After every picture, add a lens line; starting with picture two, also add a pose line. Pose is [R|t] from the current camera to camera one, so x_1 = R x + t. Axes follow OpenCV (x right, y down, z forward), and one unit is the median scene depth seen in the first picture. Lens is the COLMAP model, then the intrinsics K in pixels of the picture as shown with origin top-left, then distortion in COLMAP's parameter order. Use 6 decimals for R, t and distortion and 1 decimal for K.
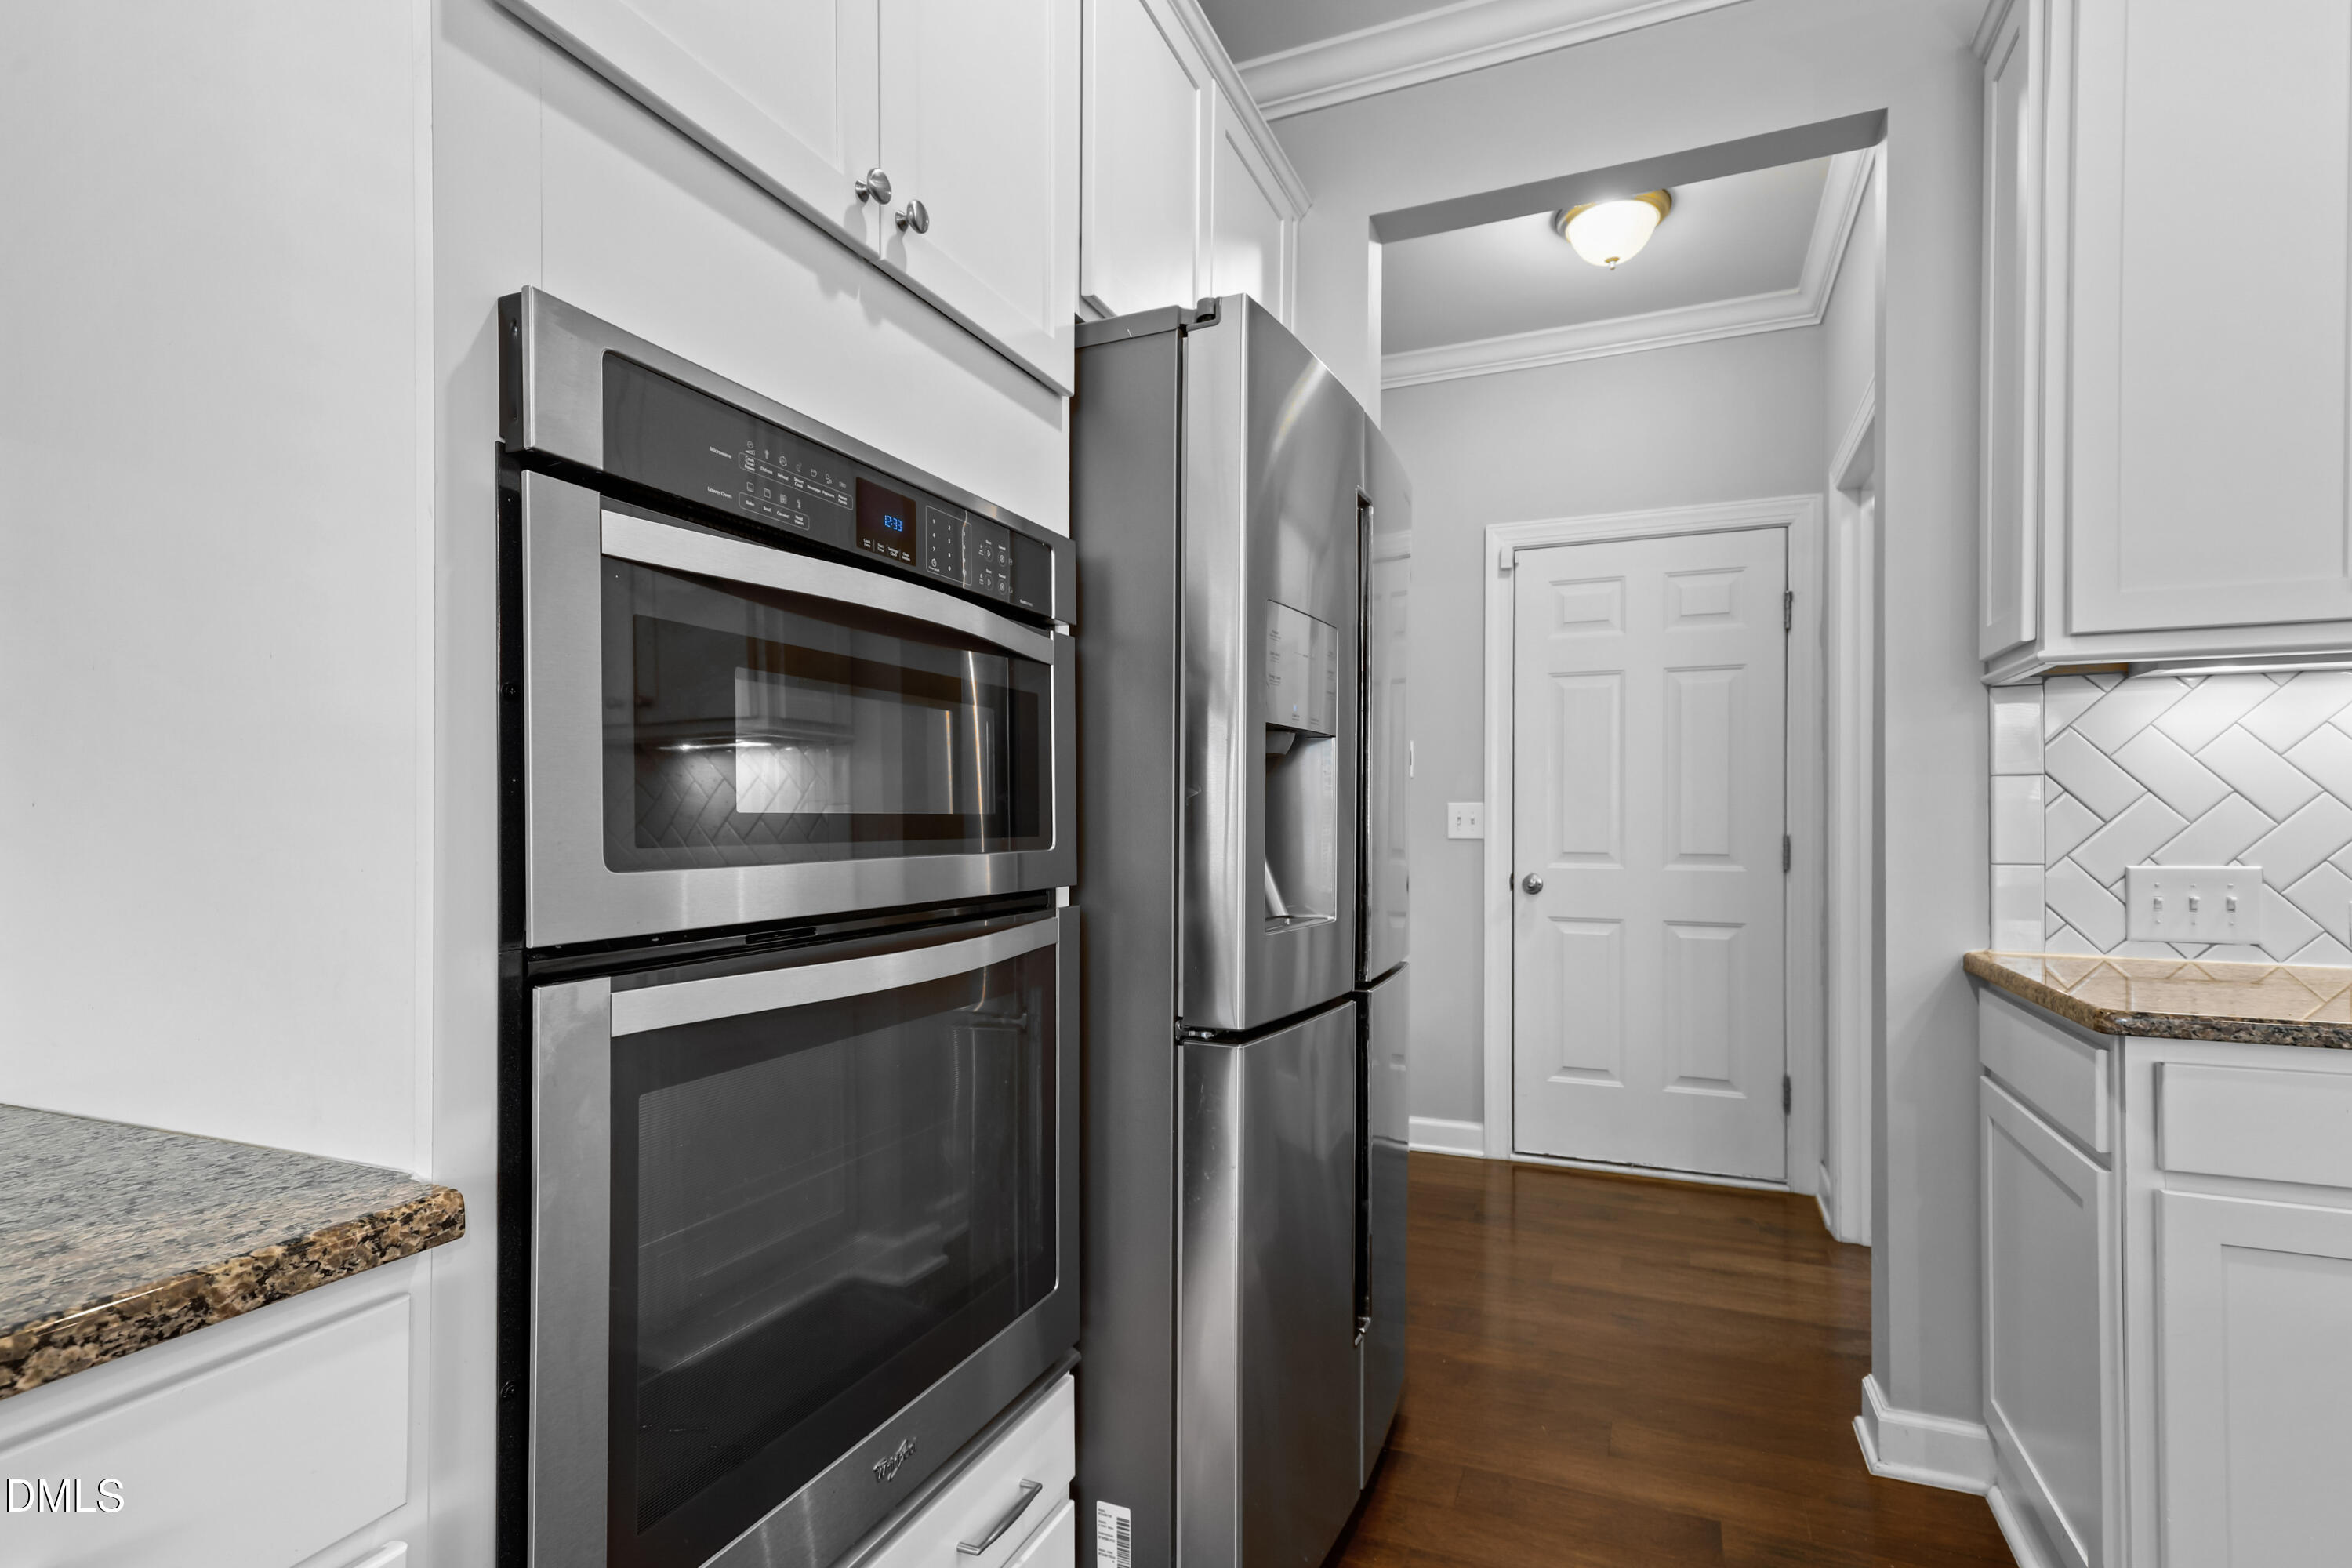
lens RADIAL K [[1126.4, 0, 1200.0], [0, 1126.4, 816.9], [0, 0, 1]] dist [0.020479, -0.003872]
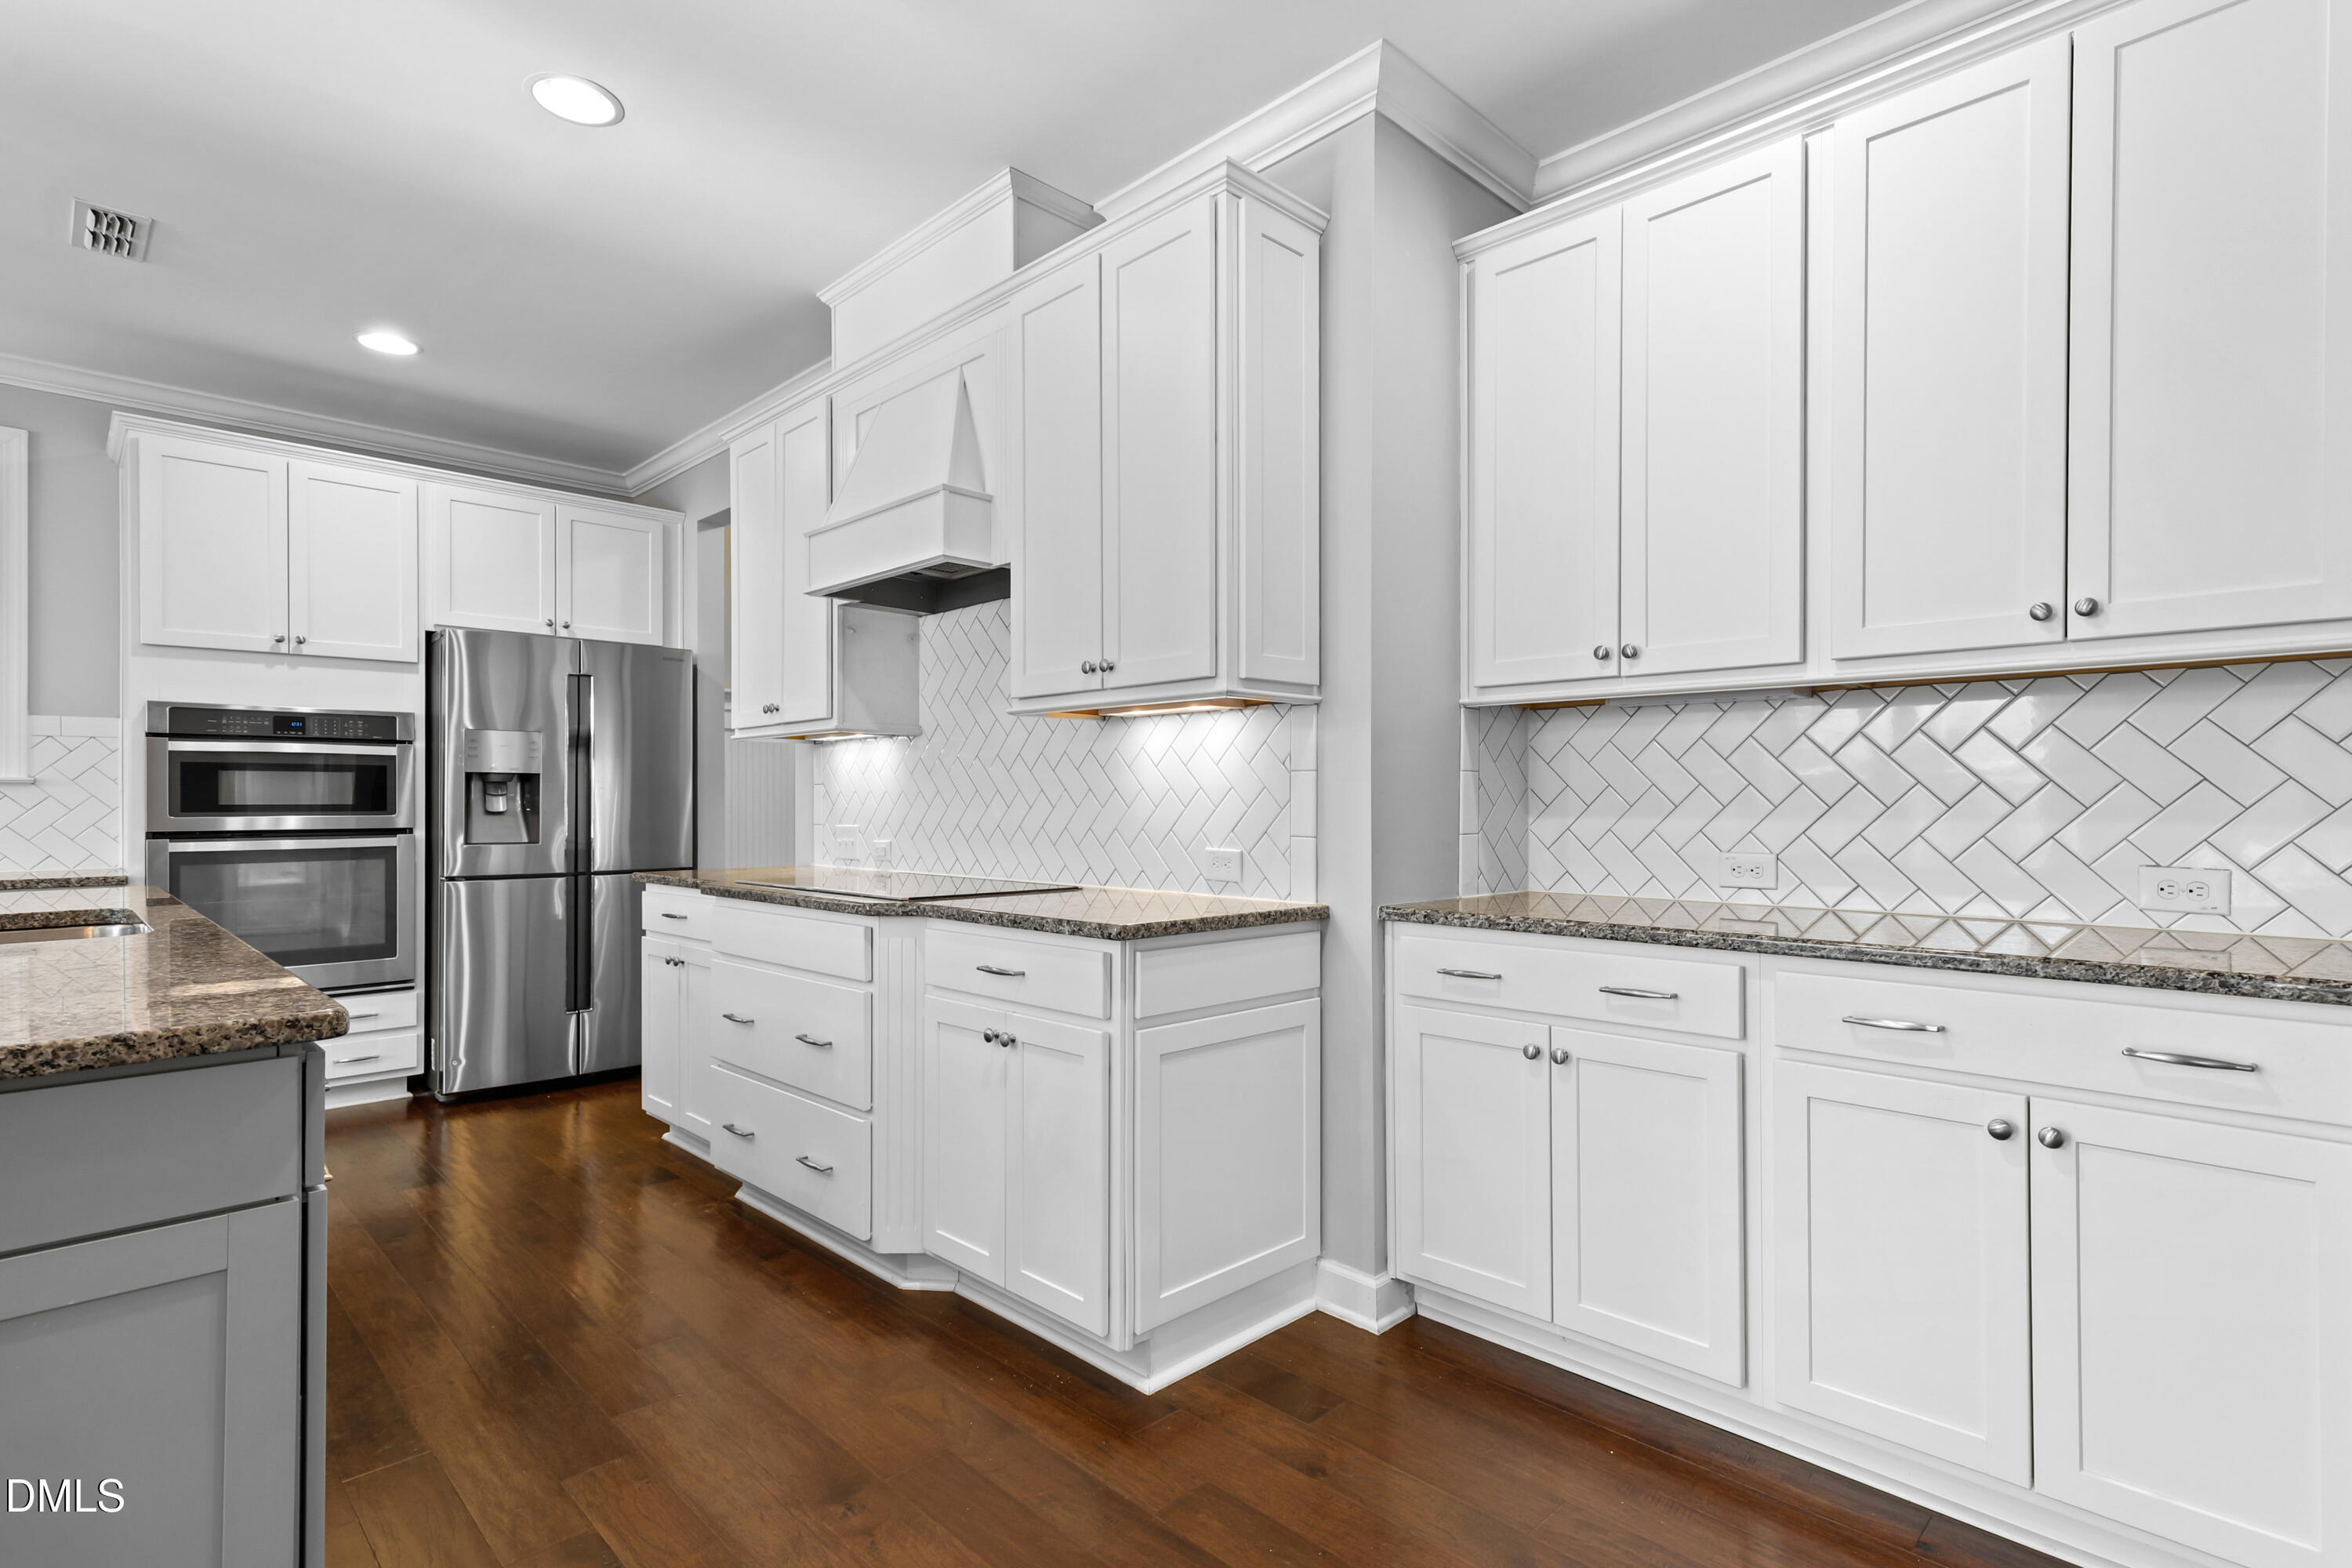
lens RADIAL K [[1126.4, 0, 1202.8], [0, 1126.4, 800.8], [0, 0, 1]] dist [0.020479, -0.003872]
pose [[0.922588, -0.003217, -0.385774, 4.028095], [0.002900, 0.999995, -0.001405, -0.000711], [0.385776, 0.000177, 0.922592, -1.323038]]
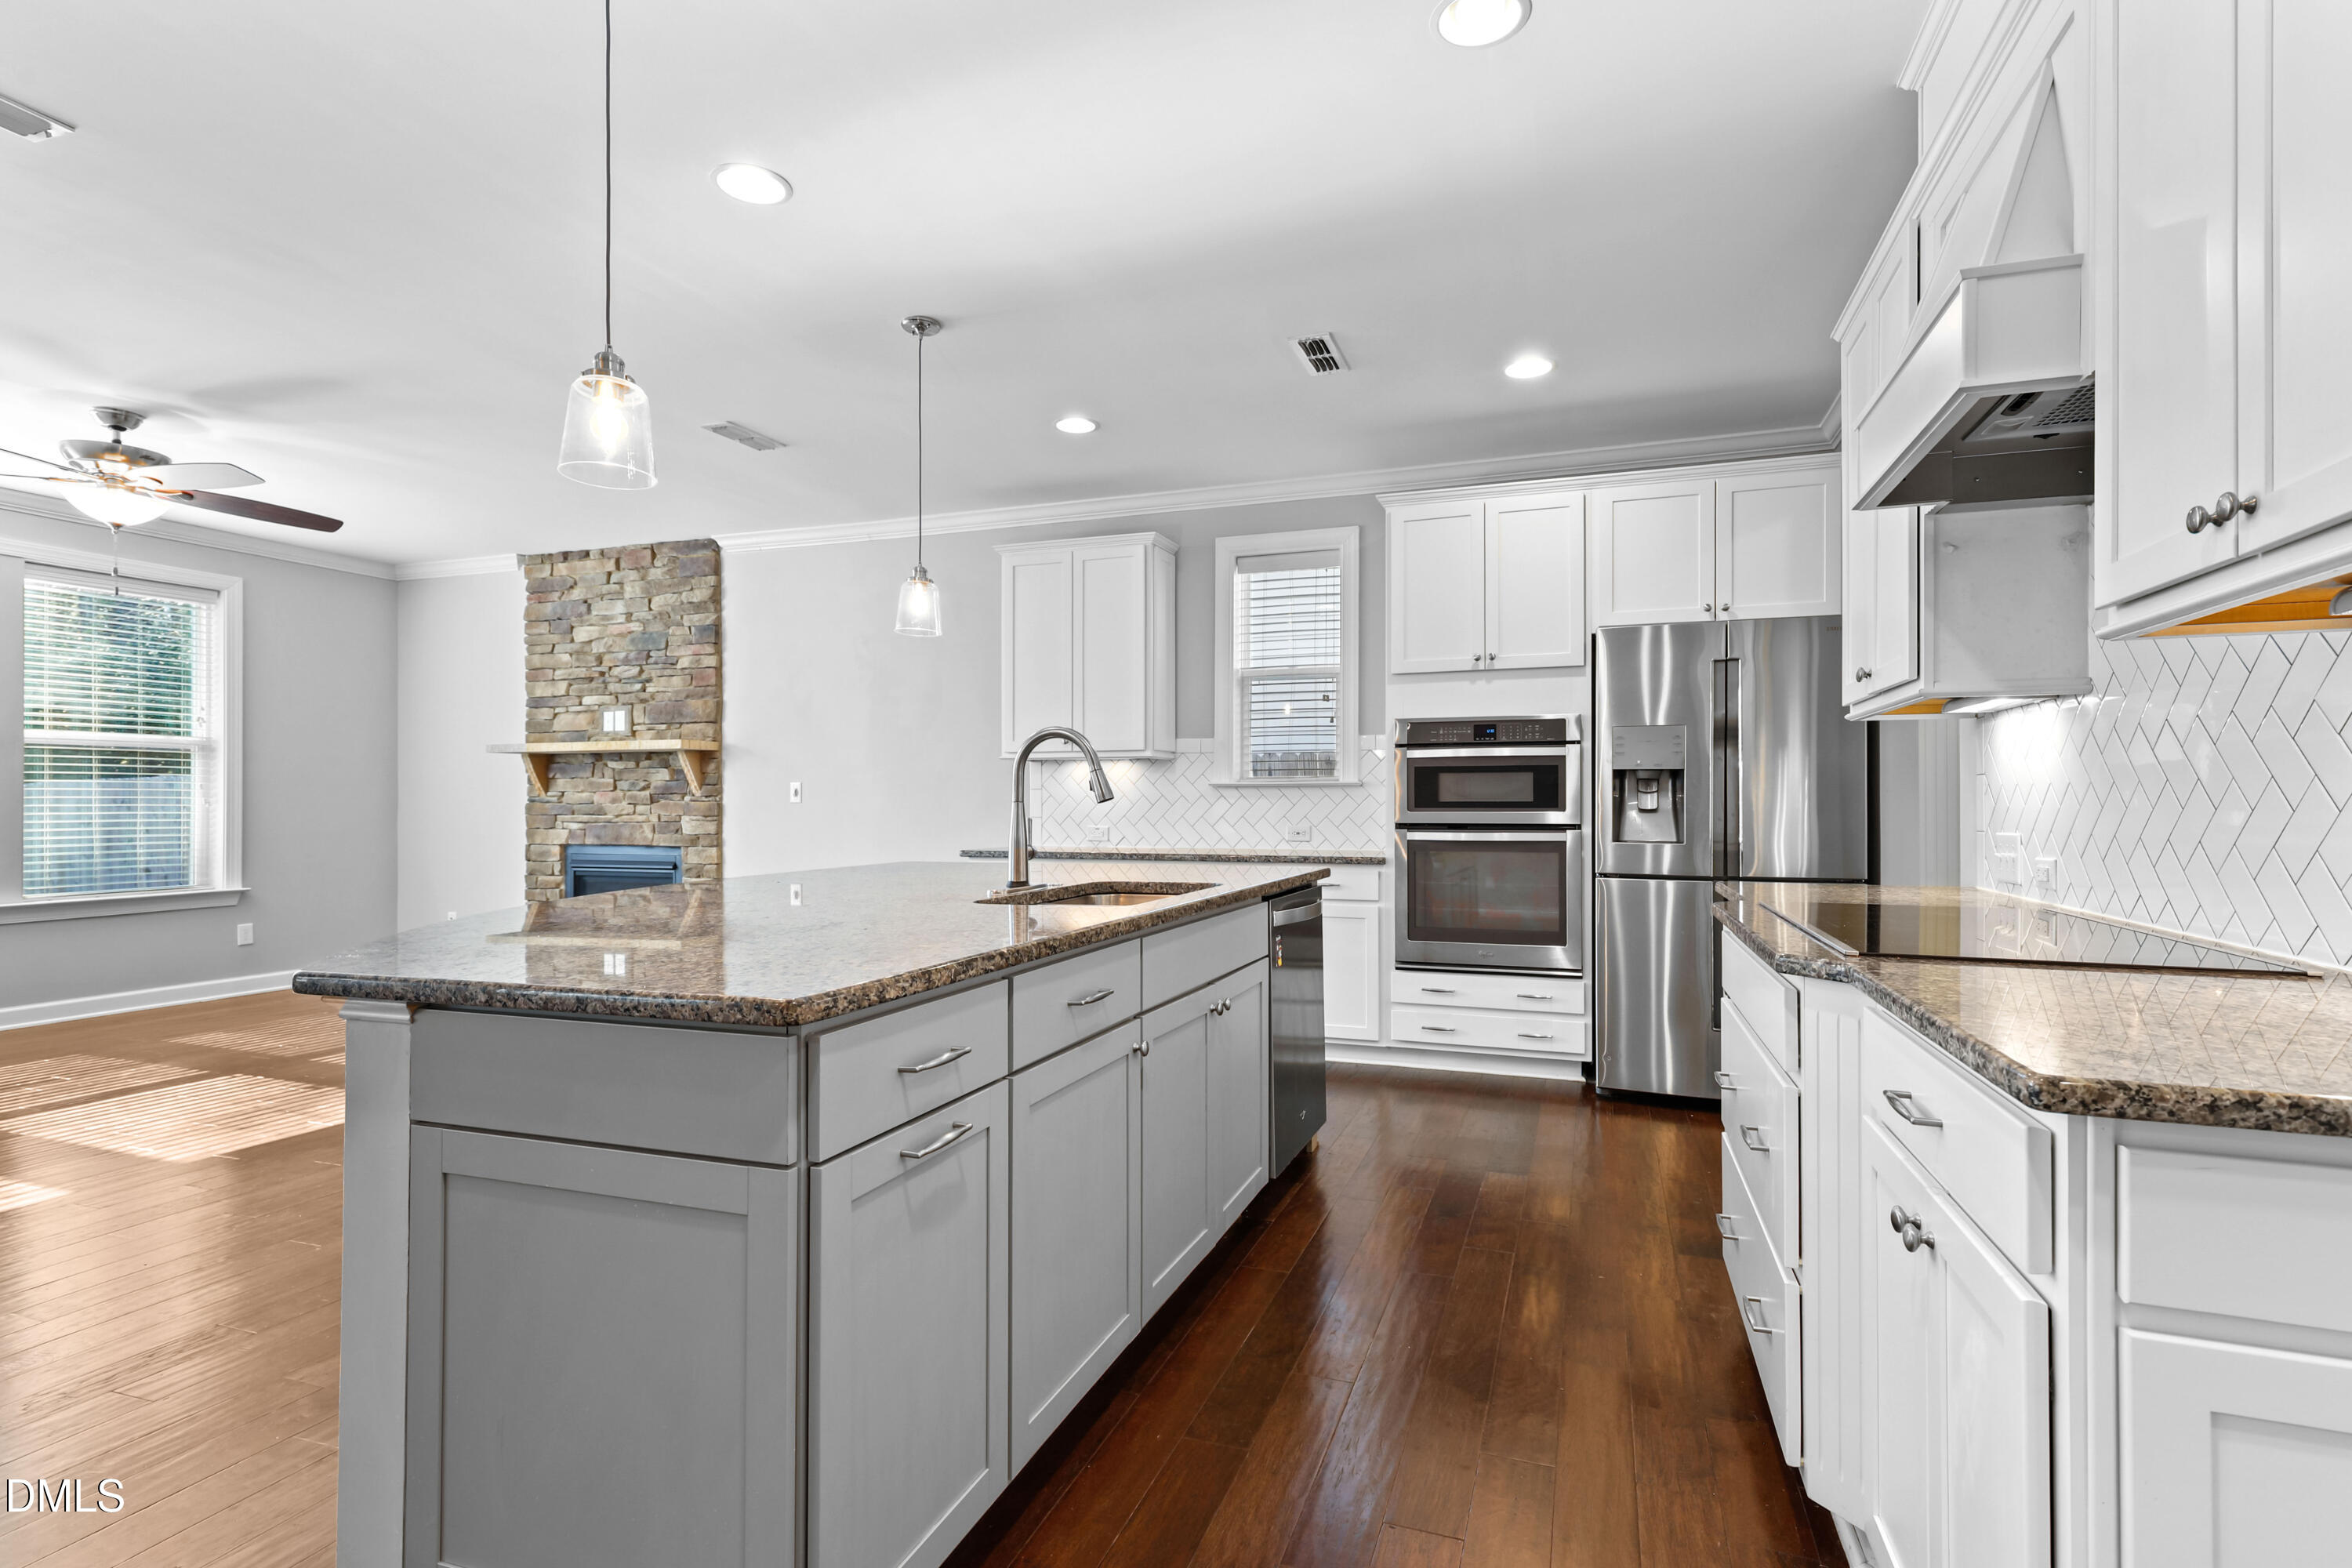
lens RADIAL K [[1126.4, 0, 1196.9], [0, 1126.4, 793.4], [0, 0, 1]] dist [0.020479, -0.003872]
pose [[0.048163, -0.008393, -0.998804, 3.994816], [0.002192, 0.999963, -0.008297, -0.000664], [0.998837, -0.001790, 0.048180, -0.287796]]
